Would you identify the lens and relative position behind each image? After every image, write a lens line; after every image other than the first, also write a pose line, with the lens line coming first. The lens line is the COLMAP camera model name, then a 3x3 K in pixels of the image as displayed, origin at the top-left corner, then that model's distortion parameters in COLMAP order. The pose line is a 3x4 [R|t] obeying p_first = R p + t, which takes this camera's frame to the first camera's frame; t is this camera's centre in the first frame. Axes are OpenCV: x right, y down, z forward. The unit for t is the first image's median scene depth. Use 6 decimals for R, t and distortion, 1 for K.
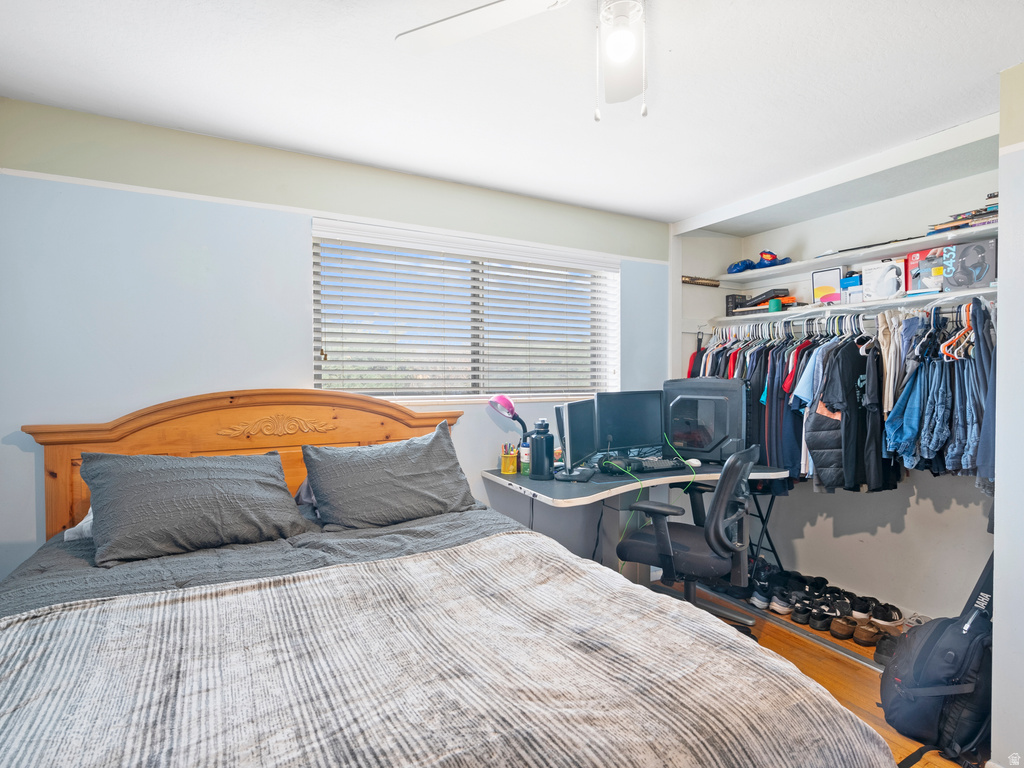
lens RADIAL K [[521.5, 0, 514.3], [0, 521.5, 379.2], [0, 0, 1]] dist [-0.001614, 0.002002]
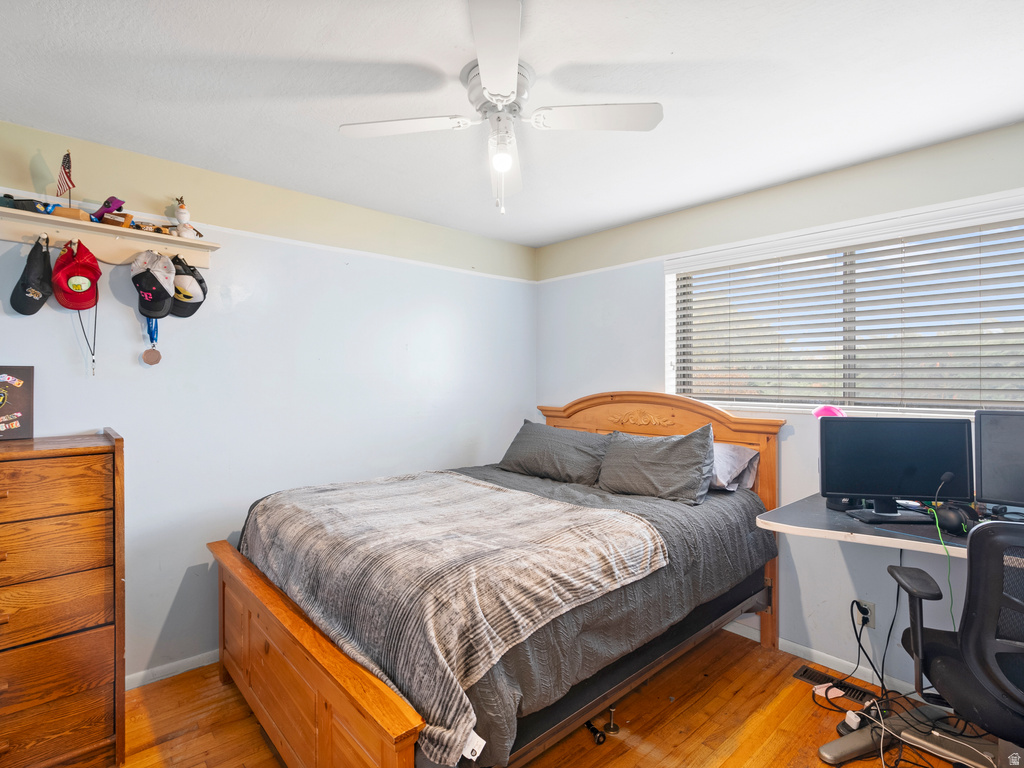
lens RADIAL K [[521.5, 0, 514.3], [0, 521.5, 379.2], [0, 0, 1]] dist [-0.001614, 0.002002]
pose [[0.259654, -0.002161, -0.965699, 0.773668], [-0.014632, 0.999874, -0.006171, -0.000996], [0.965591, 0.015732, 0.259590, 0.302308]]
